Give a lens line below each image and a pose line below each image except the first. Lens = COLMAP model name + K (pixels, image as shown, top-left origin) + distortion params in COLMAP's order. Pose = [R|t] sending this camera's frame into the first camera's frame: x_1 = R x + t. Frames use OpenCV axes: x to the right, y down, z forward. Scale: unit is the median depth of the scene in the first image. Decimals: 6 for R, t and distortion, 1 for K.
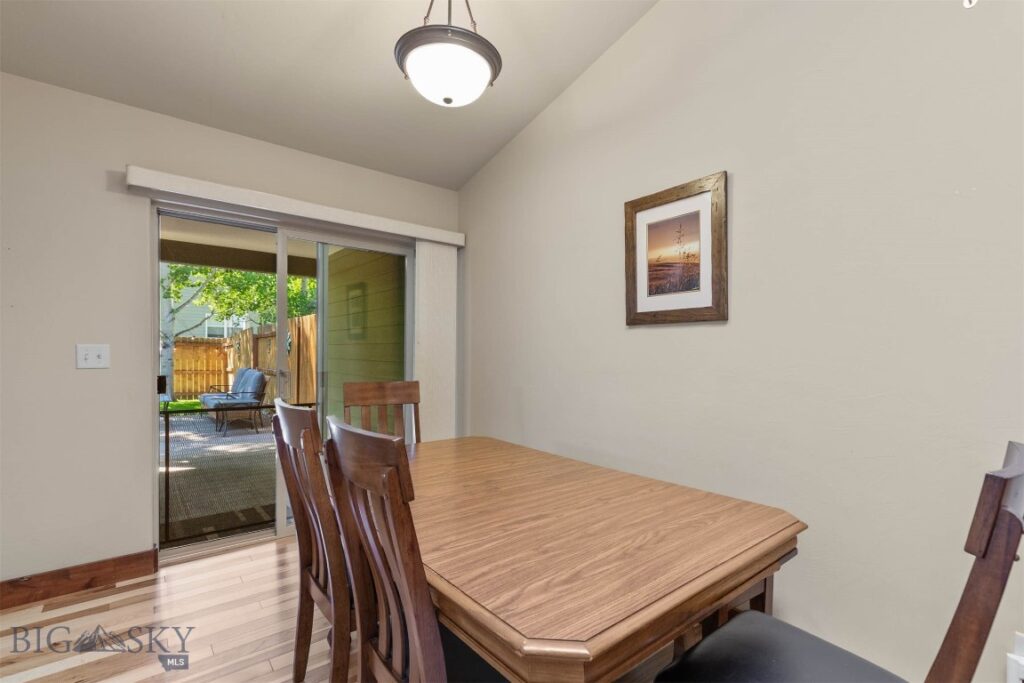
lens RADIAL K [[462.3, 0, 512.2], [0, 462.3, 349.4], [0, 0, 1]] dist [0.003498, -0.000150]
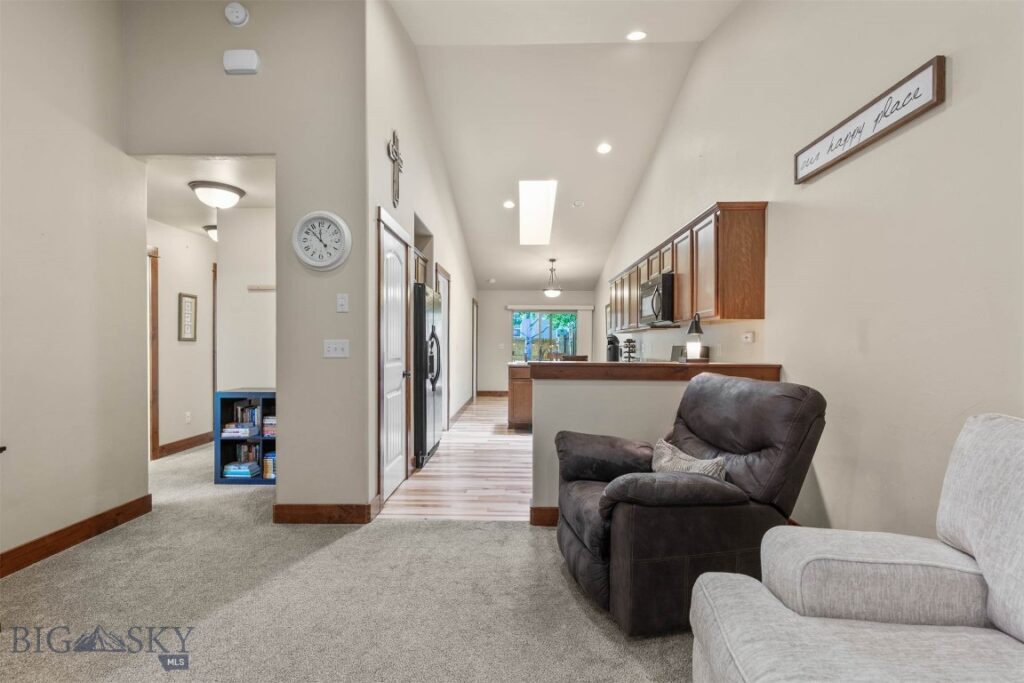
lens RADIAL K [[462.3, 0, 512.2], [0, 462.3, 349.4], [0, 0, 1]] dist [0.003498, -0.000150]
pose [[0.761571, 0.004268, -0.648067, 2.184898], [0.001113, 0.999968, 0.007893, 0.017440], [0.648080, -0.006732, 0.761542, -2.484698]]
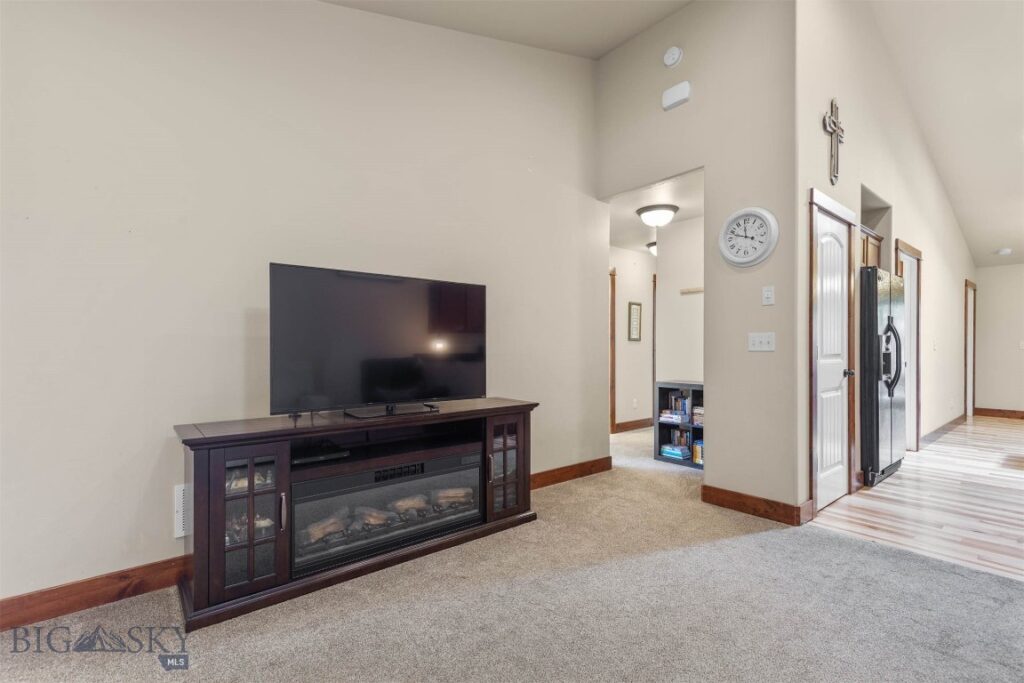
lens RADIAL K [[462.3, 0, 512.2], [0, 462.3, 349.4], [0, 0, 1]] dist [0.003498, -0.000150]
pose [[-0.002354, -0.001516, -0.999996, 2.270990], [0.002177, 0.999996, -0.001521, 0.047181], [0.999995, -0.002180, -0.002351, -2.514692]]
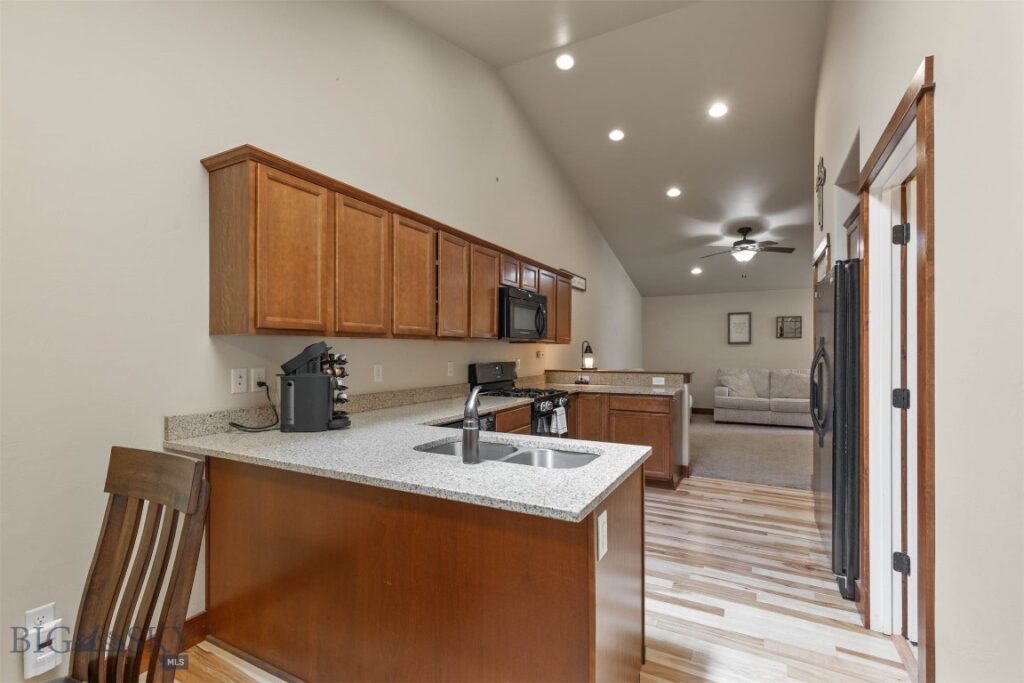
lens RADIAL K [[467.1, 0, 514.5], [0, 467.1, 349.7], [0, 0, 1]] dist [0.009318, 0.000041]
pose [[-0.392874, -0.005758, 0.919574, -0.301272], [-0.003824, 0.999982, 0.004628, -0.043487], [-0.919585, -0.001698, -0.392888, 0.167238]]
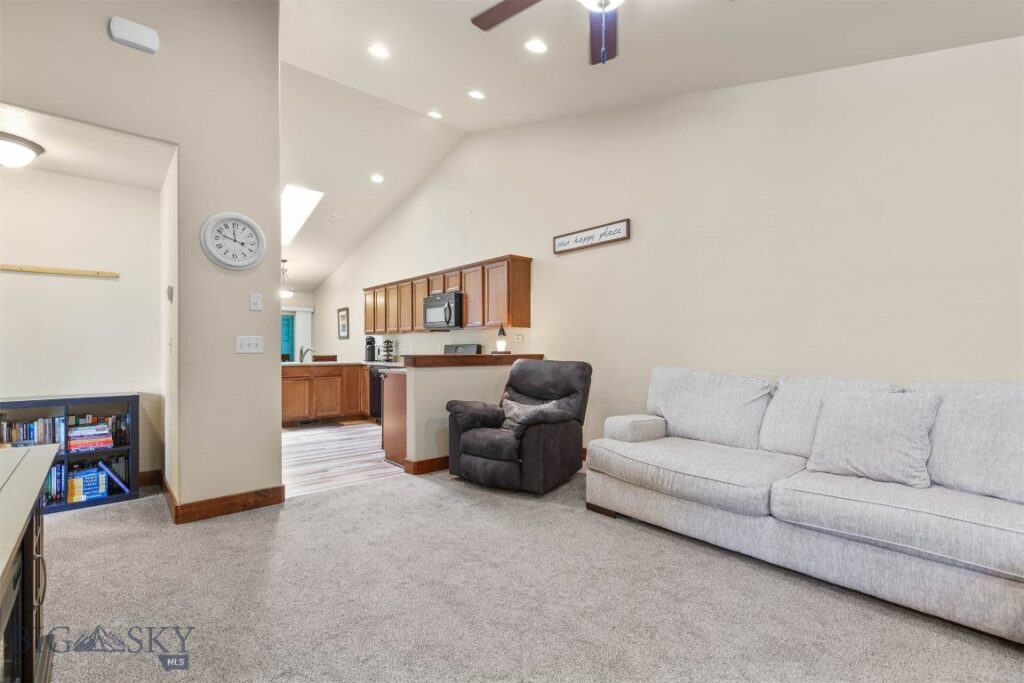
lens RADIAL K [[459.4, 0, 516.1], [0, 459.4, 352.2], [0, 0, 1]] dist [0.001540, -0.000128]
pose [[0.999039, -0.005636, 0.043458, 1.686359], [0.005273, 0.999950, 0.008480, 0.041408], [-0.043503, -0.008243, 0.999019, -3.239377]]
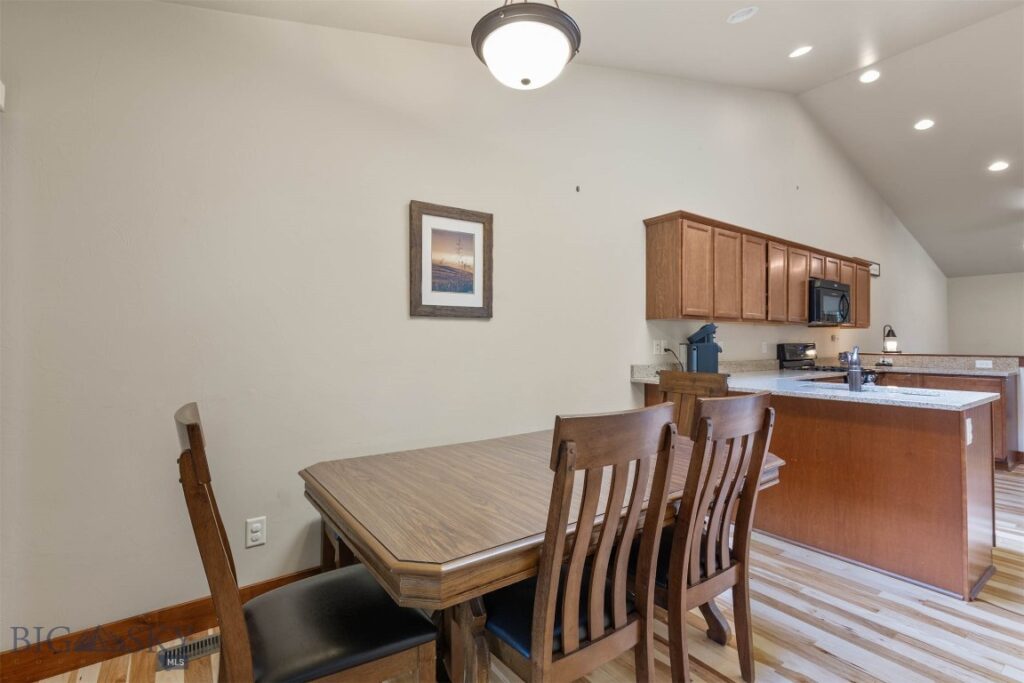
lens RADIAL K [[468.6, 0, 513.2], [0, 468.6, 332.5], [0, 0, 1]] dist [0.002245, 0.000213]
pose [[0.056554, 0.012742, 0.998318, -0.841937], [-0.004591, 0.999911, -0.012502, 0.000037], [-0.998389, -0.003876, 0.056608, 0.729444]]
